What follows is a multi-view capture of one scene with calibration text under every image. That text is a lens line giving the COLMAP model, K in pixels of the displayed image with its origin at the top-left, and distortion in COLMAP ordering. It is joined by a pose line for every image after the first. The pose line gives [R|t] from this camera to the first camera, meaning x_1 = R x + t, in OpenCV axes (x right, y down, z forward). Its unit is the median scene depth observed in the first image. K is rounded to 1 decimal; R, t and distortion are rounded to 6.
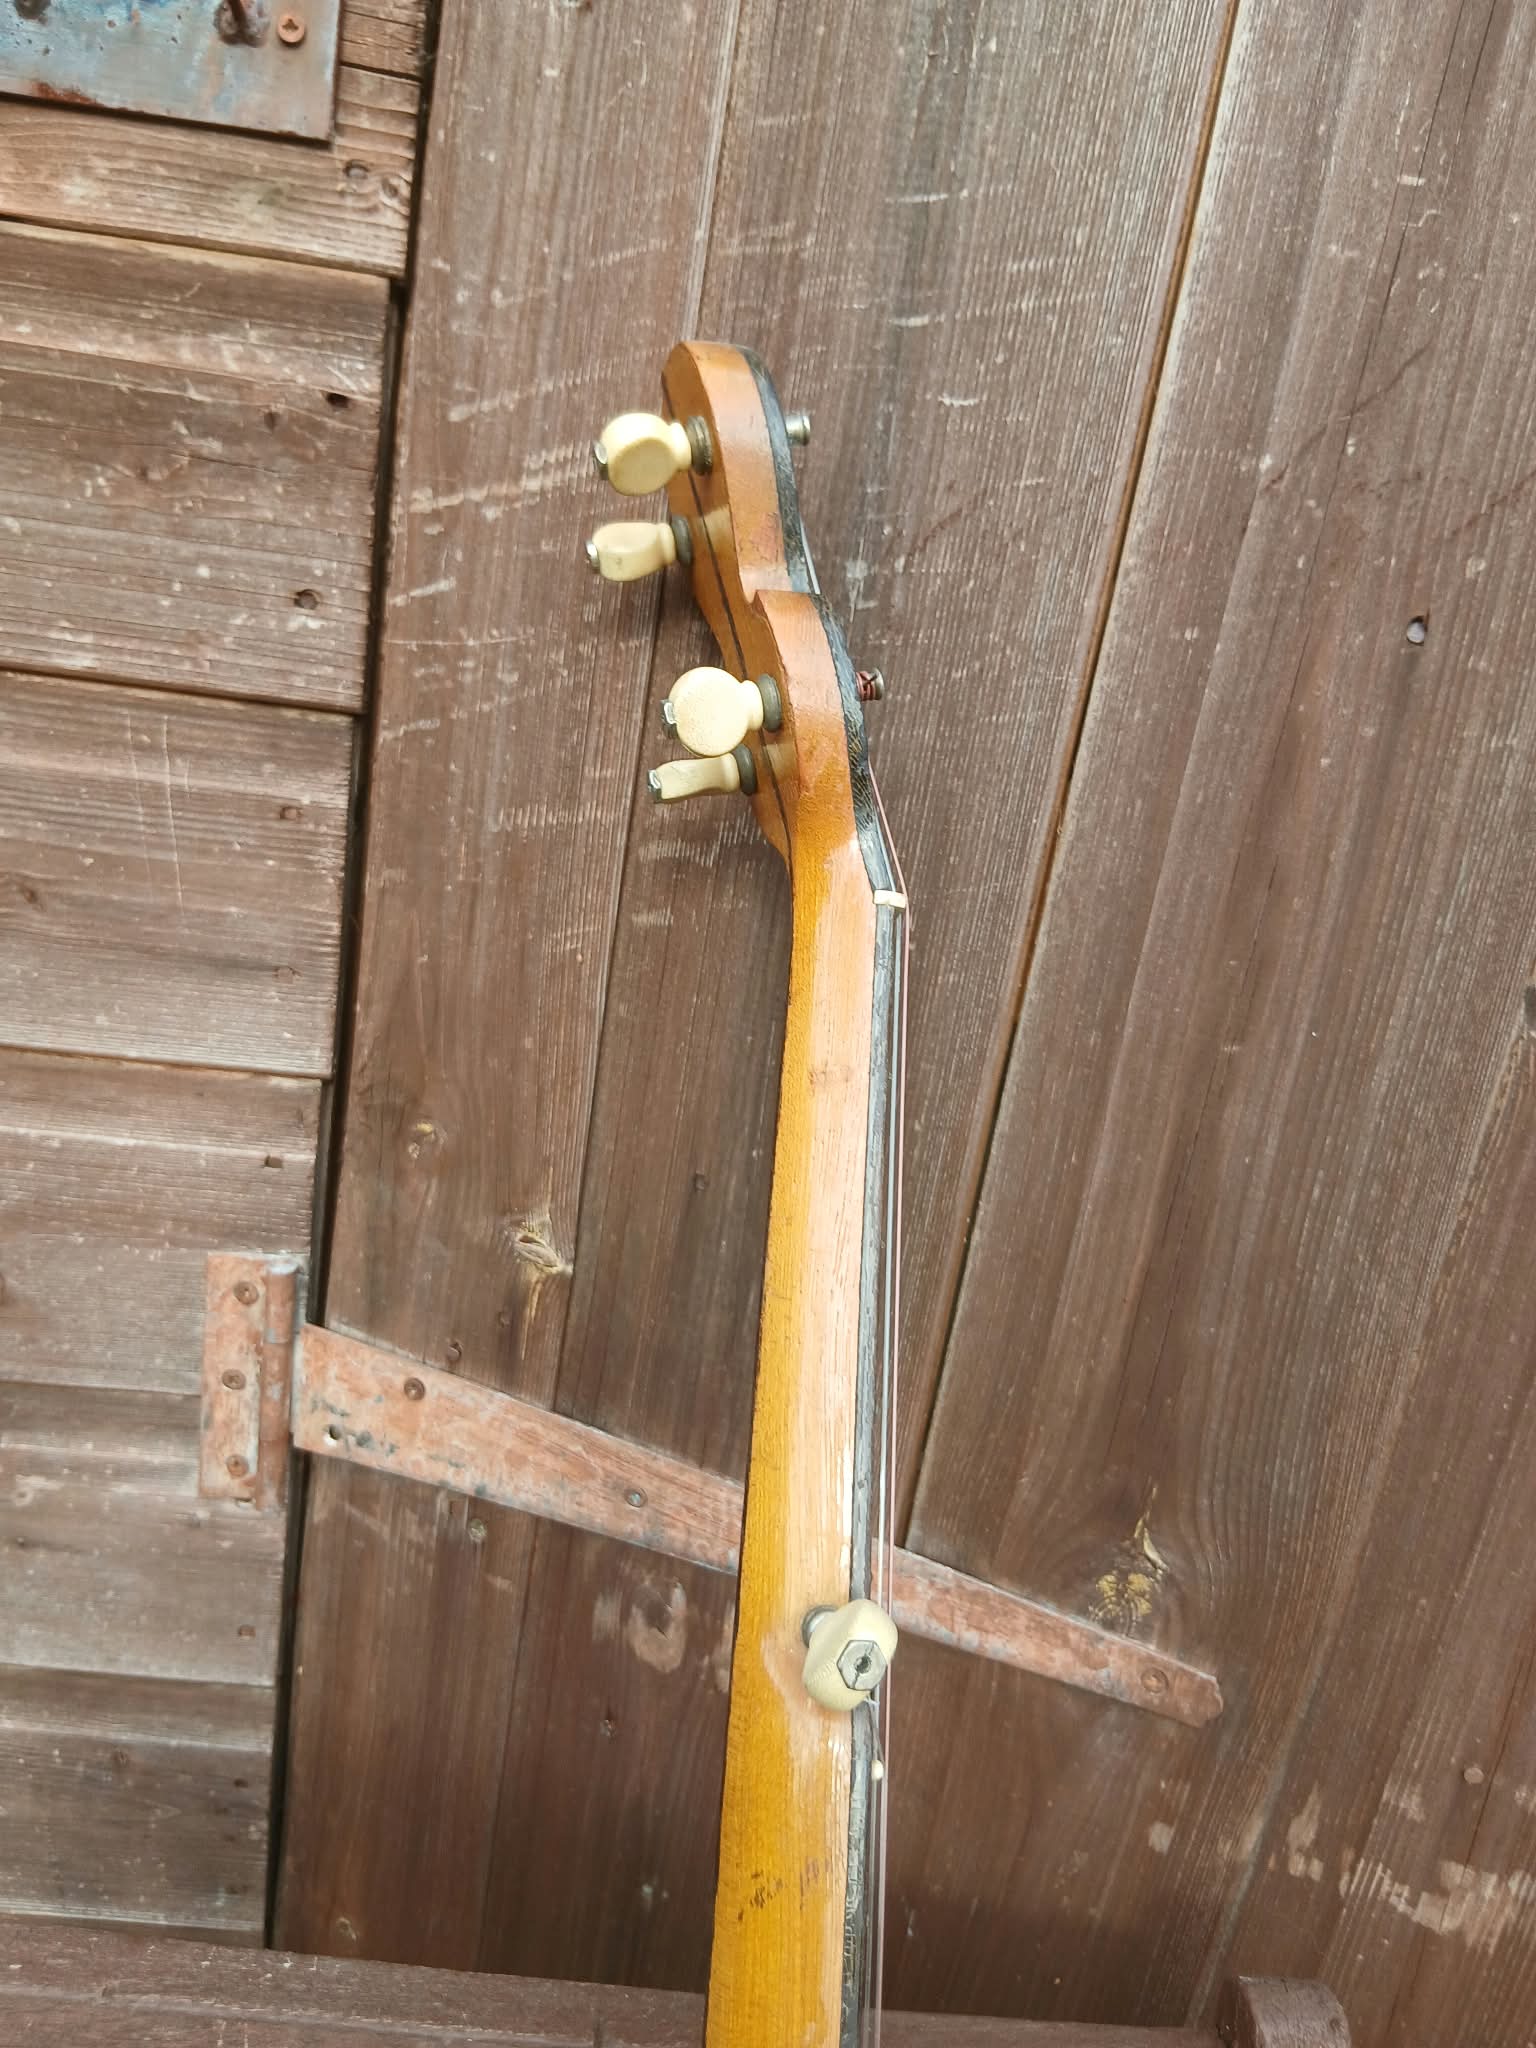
lens RADIAL K [[1601.2, 0, 780.8], [0, 1601.2, 1027.0], [0, 0, 1]] dist [0.098287, -0.202838]
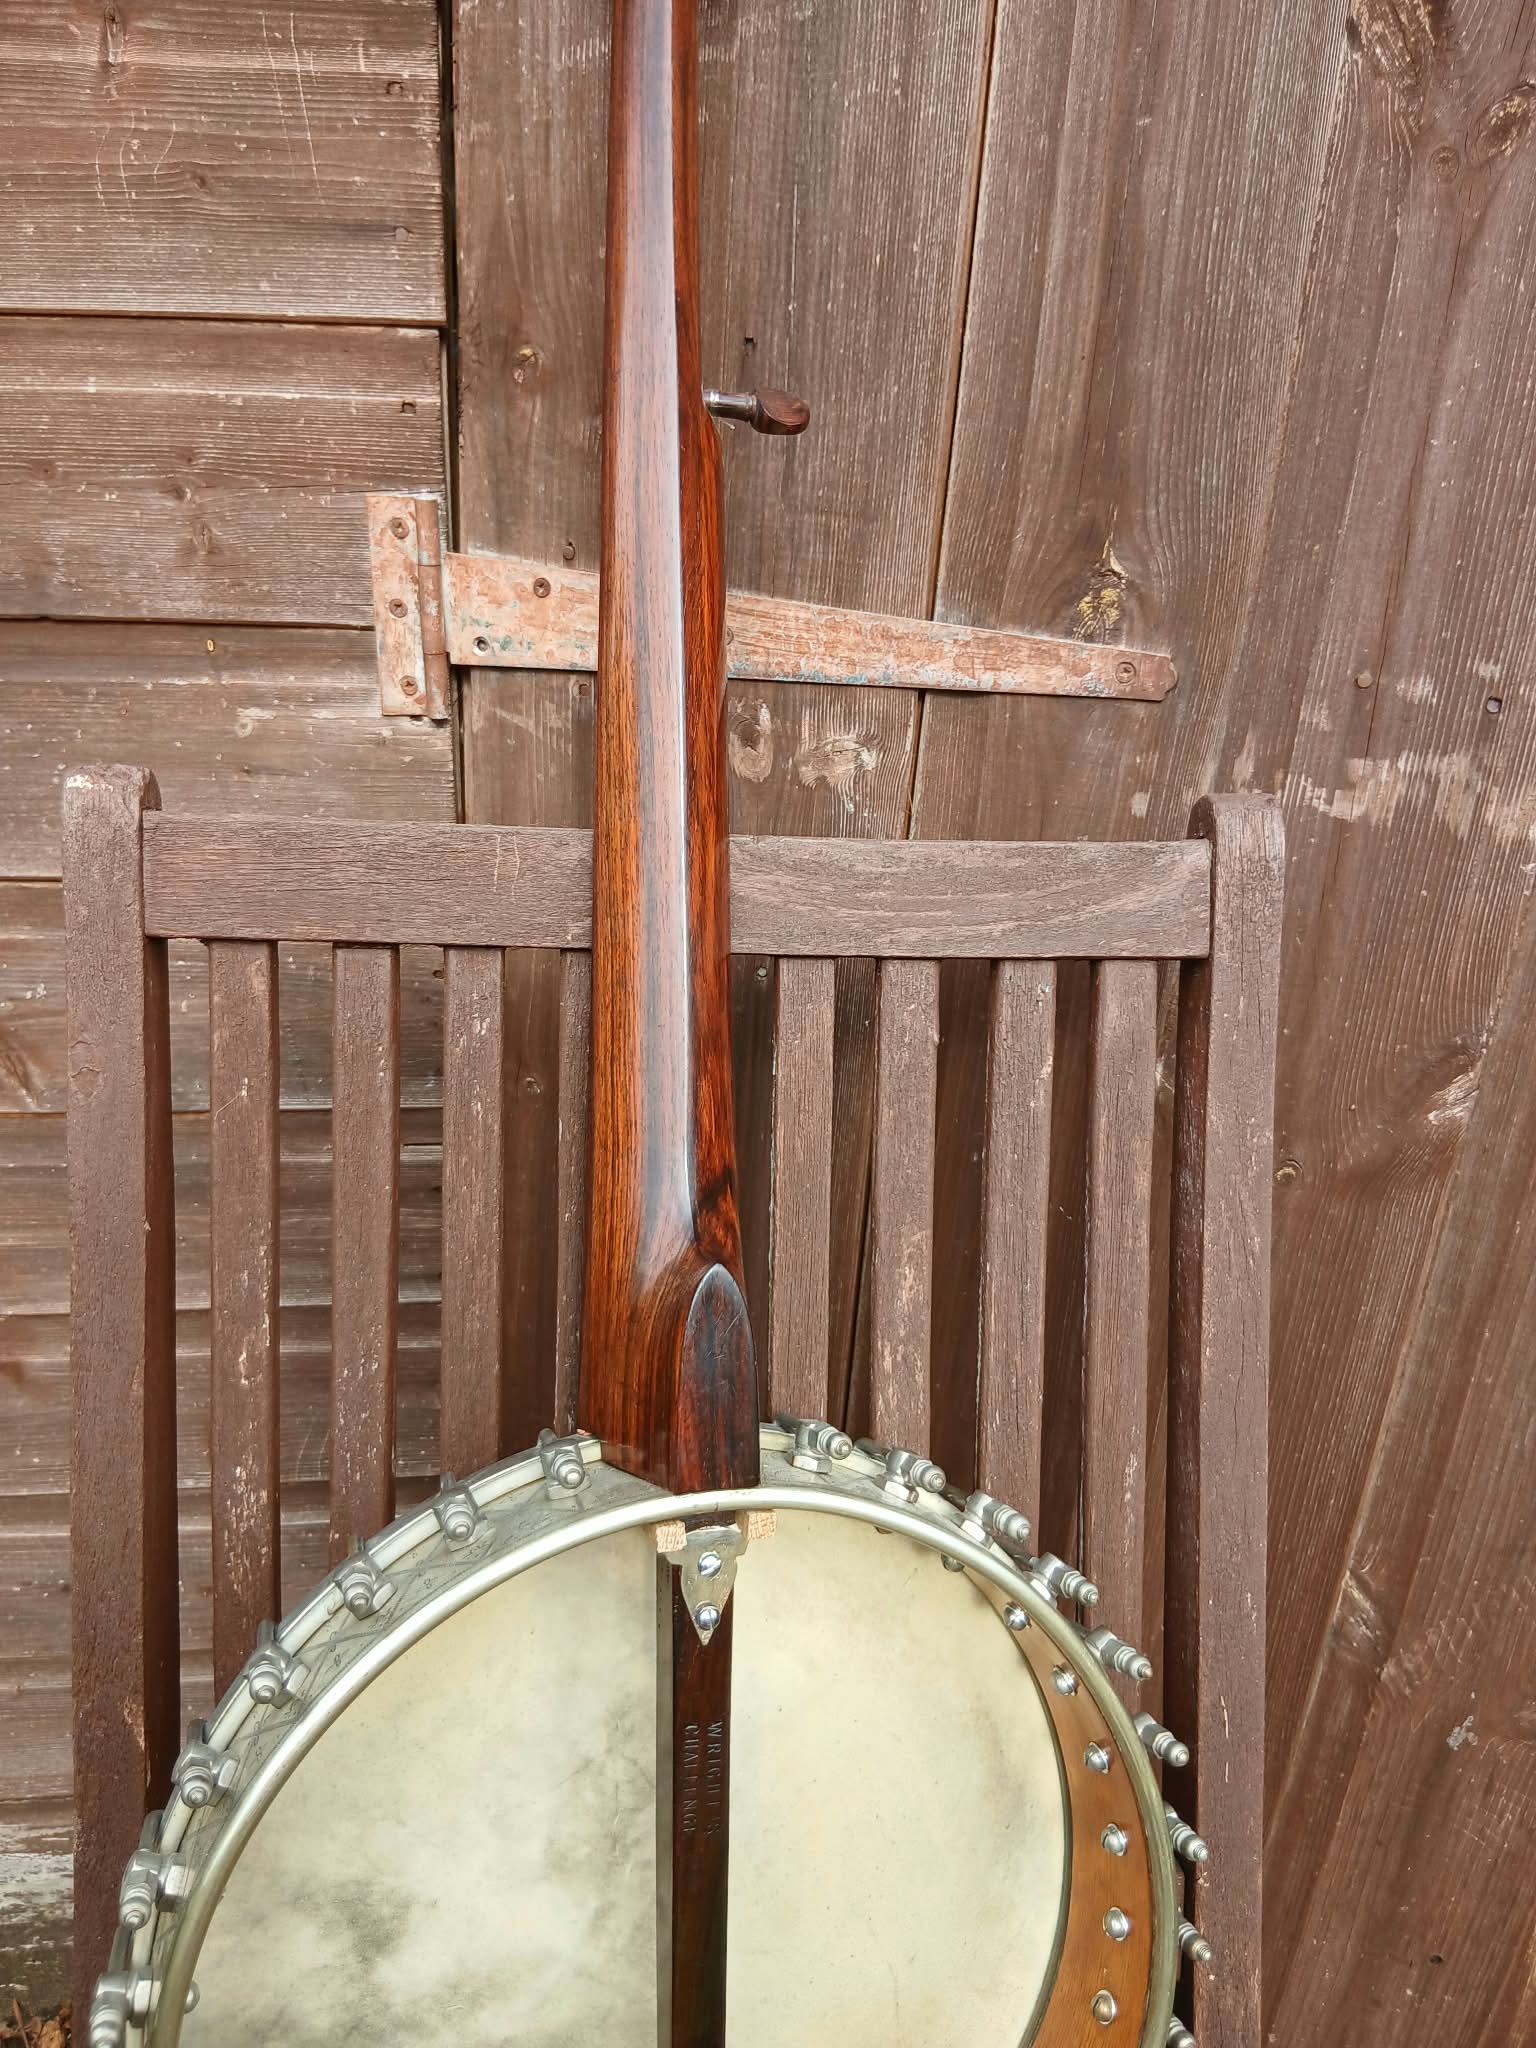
lens RADIAL K [[1601.2, 0, 769.3], [0, 1601.2, 1041.4], [0, 0, 1]] dist [0.098287, -0.202838]
pose [[0.994134, -0.108156, 0.000532, -0.099582], [0.107178, 0.985778, 0.129436, 0.499422], [-0.014524, -0.128620, 0.991588, -0.371222]]
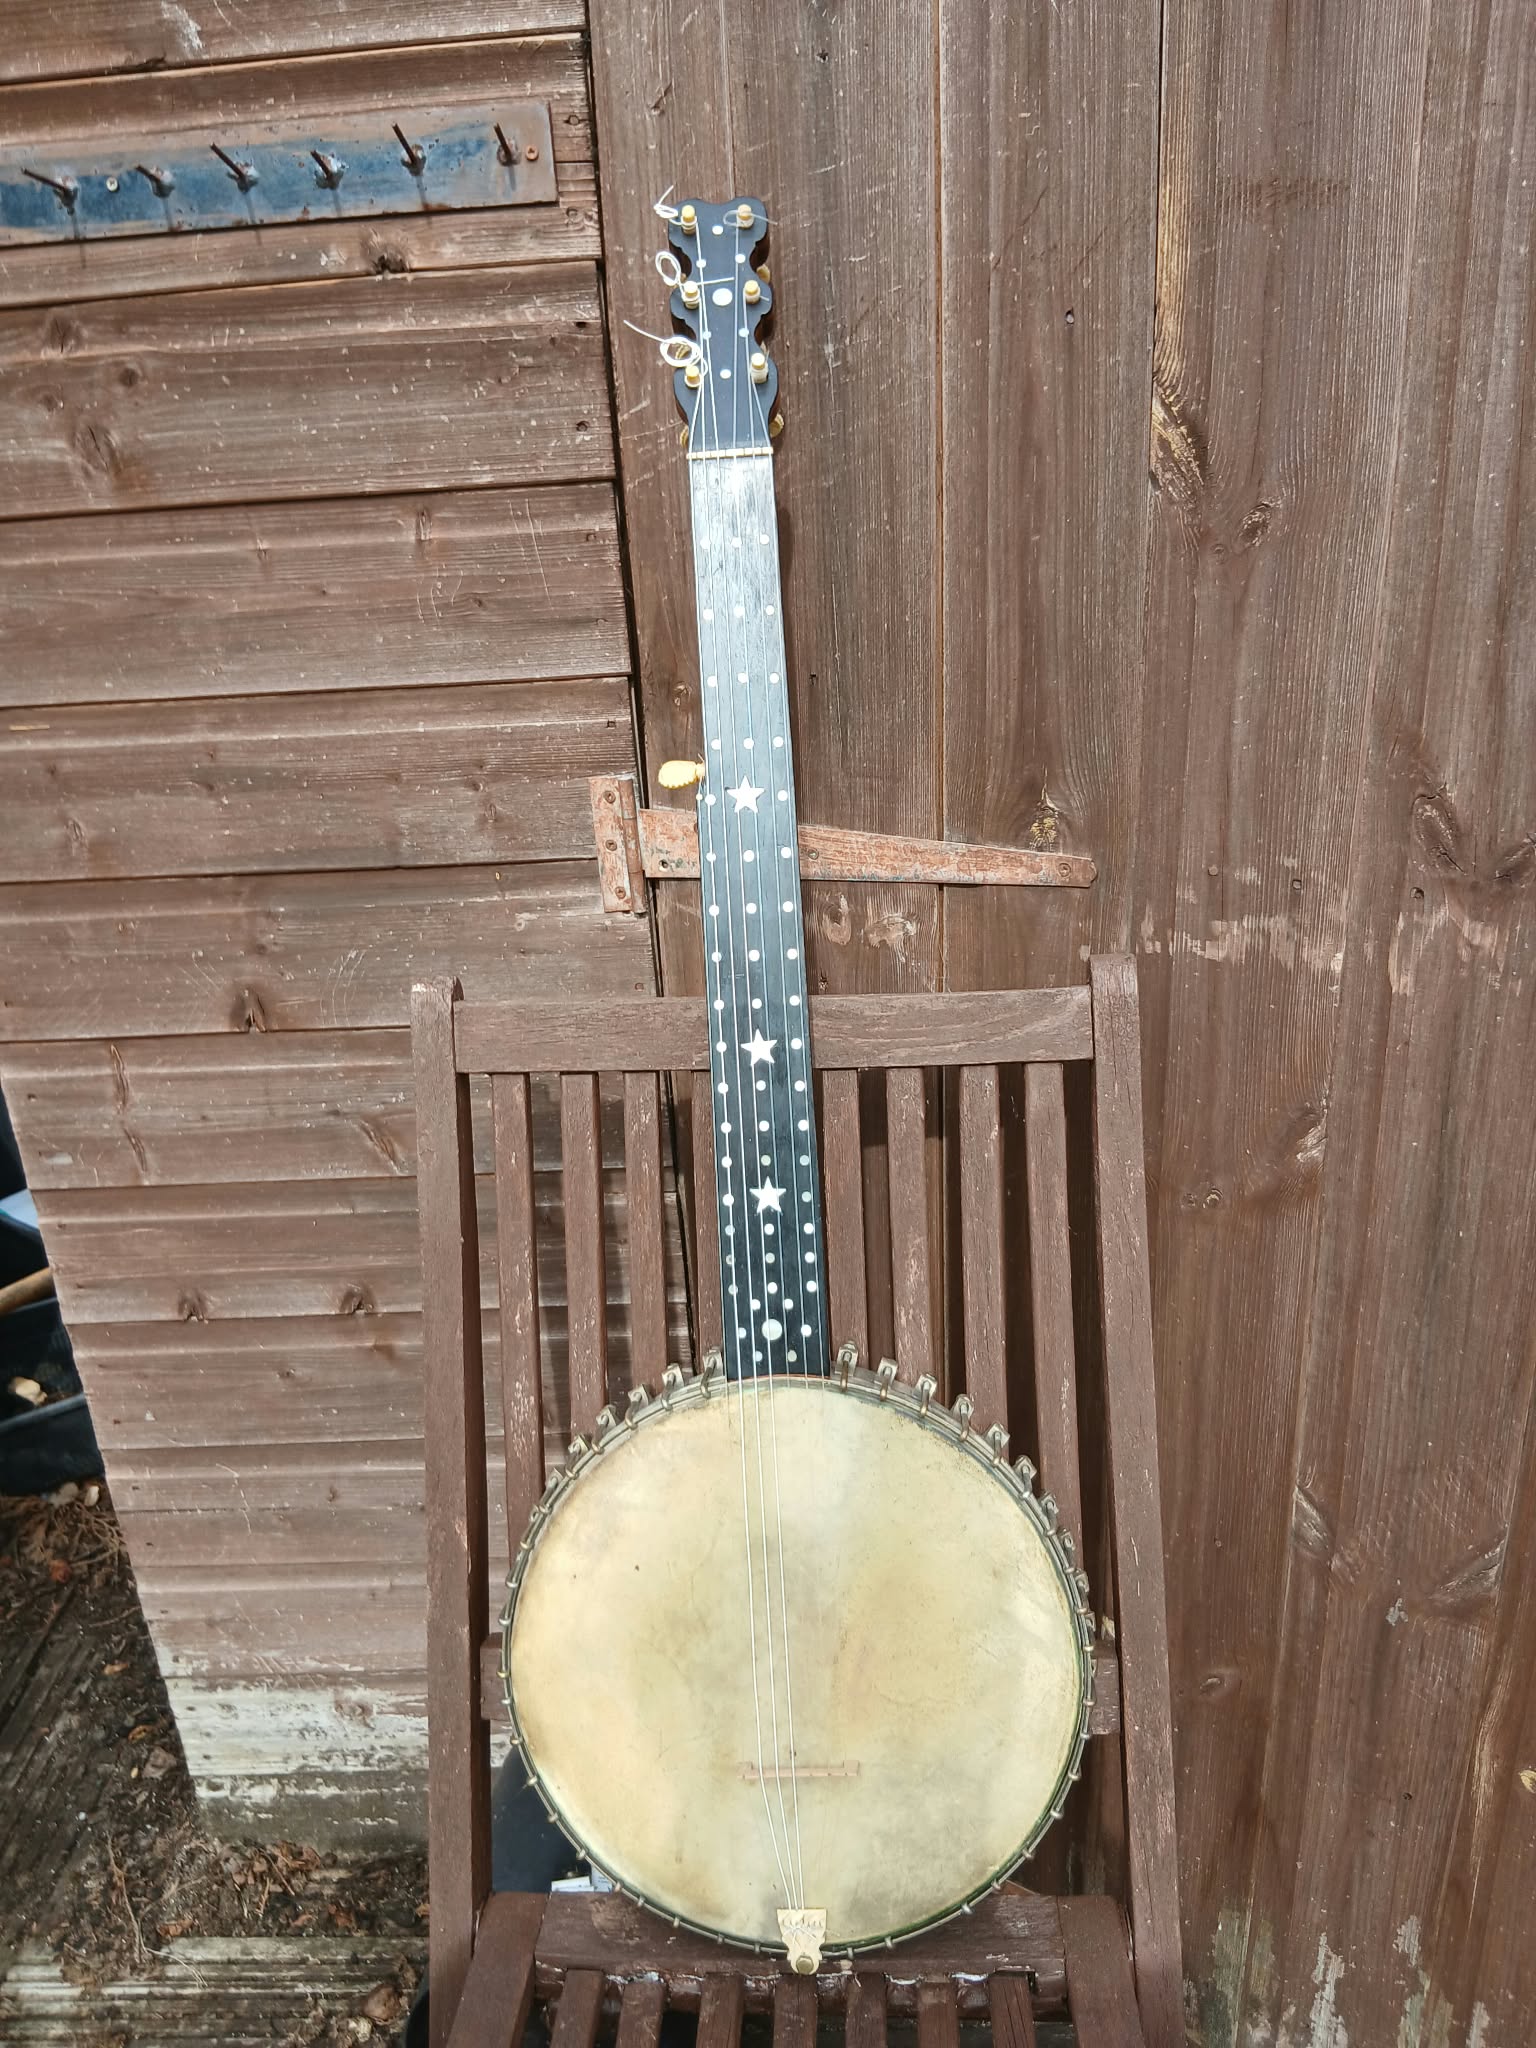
lens RADIAL K [[1601.2, 0, 767.1], [0, 1601.2, 1036.6], [0, 0, 1]] dist [0.098287, -0.202838]
pose [[0.971816, -0.148009, -0.183486, 0.205478], [0.162574, 0.984421, 0.066974, 0.413055], [0.170714, -0.094916, 0.980738, -1.086664]]
